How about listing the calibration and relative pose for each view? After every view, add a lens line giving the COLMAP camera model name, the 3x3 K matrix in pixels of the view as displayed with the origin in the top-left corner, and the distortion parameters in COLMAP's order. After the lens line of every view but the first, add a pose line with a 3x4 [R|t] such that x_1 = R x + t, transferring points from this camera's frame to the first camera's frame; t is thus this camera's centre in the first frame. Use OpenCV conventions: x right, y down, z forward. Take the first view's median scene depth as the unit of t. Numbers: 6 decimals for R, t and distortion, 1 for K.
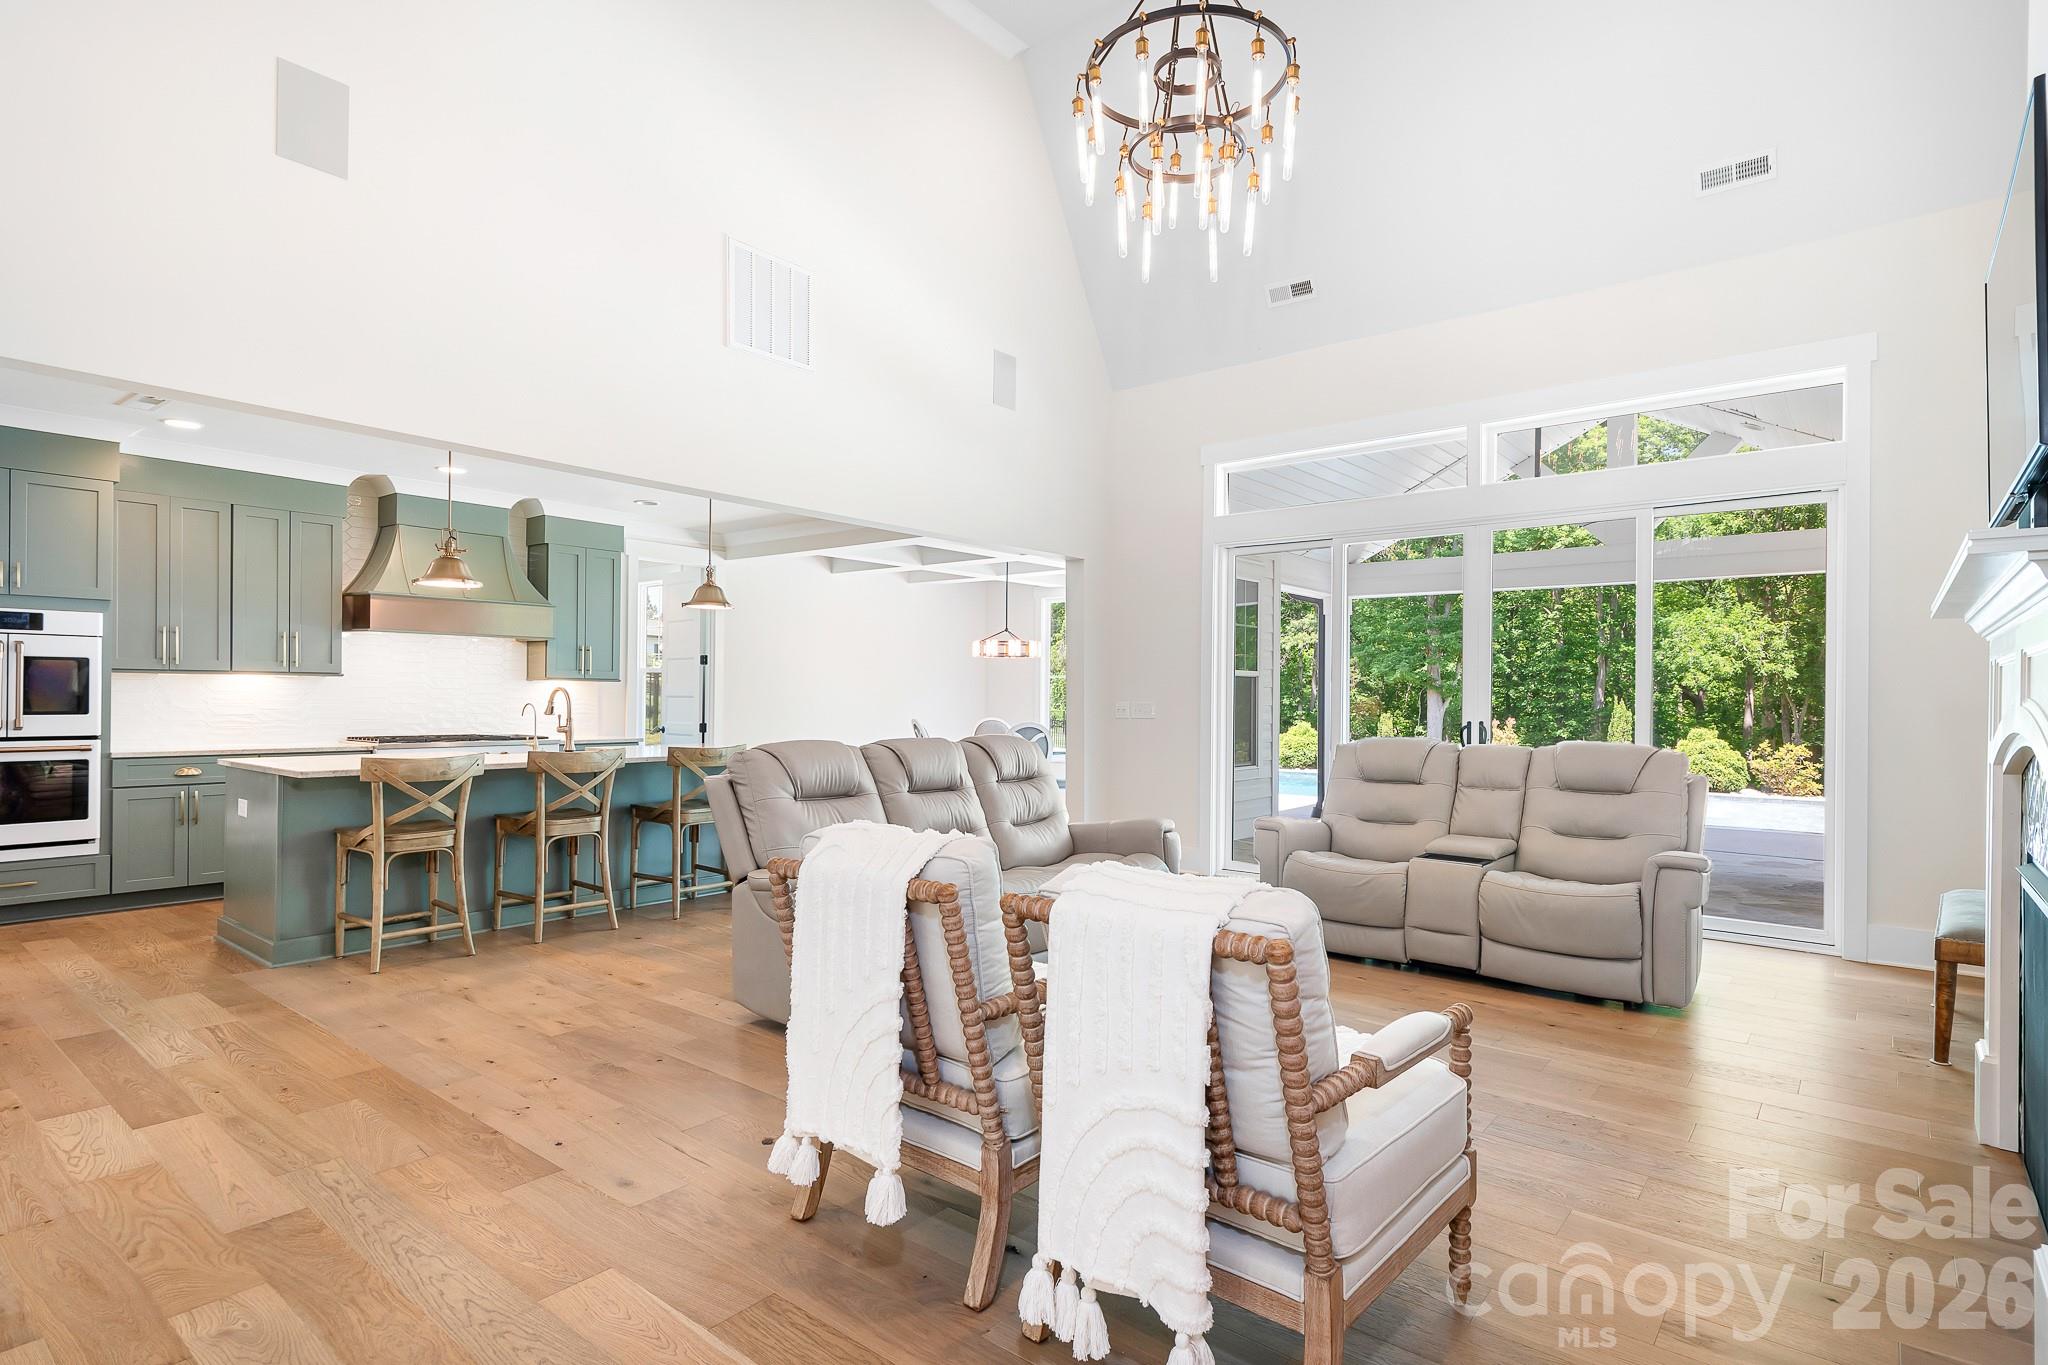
lens RADIAL K [[1038.9, 0, 1028.4], [0, 1038.9, 696.1], [0, 0, 1]] dist [0.001931, -0.003391]
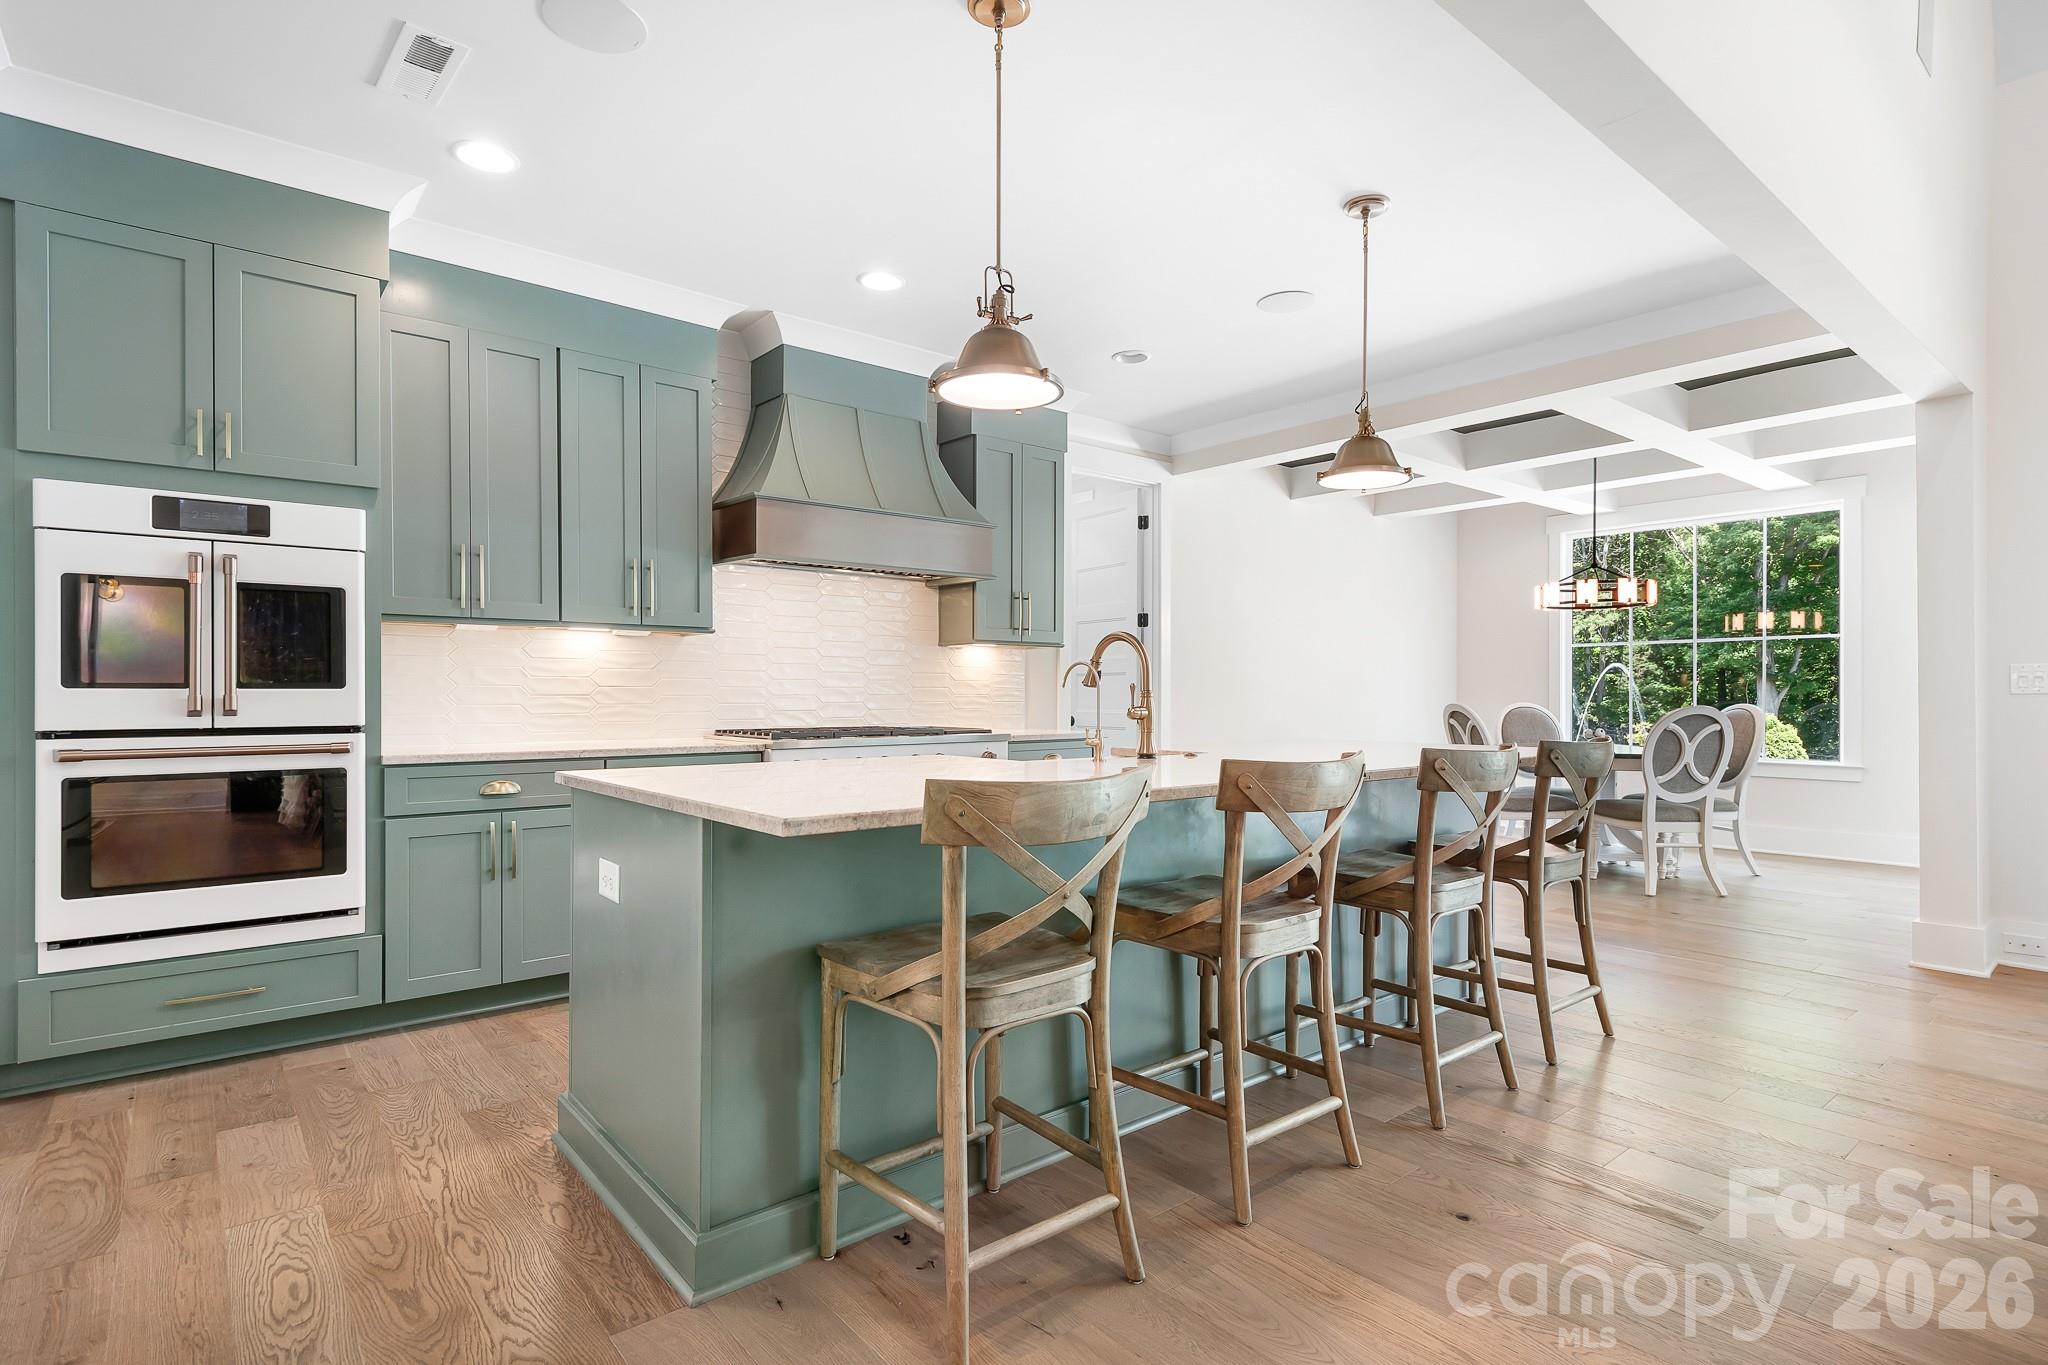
lens RADIAL K [[1038.9, 0, 1032.9], [0, 1038.9, 695.6], [0, 0, 1]] dist [0.001931, -0.003391]
pose [[0.979468, -0.008867, -0.201402, -0.408403], [0.009360, 0.999955, 0.001498, 0.023253], [0.201380, -0.003352, 0.979507, 0.501373]]
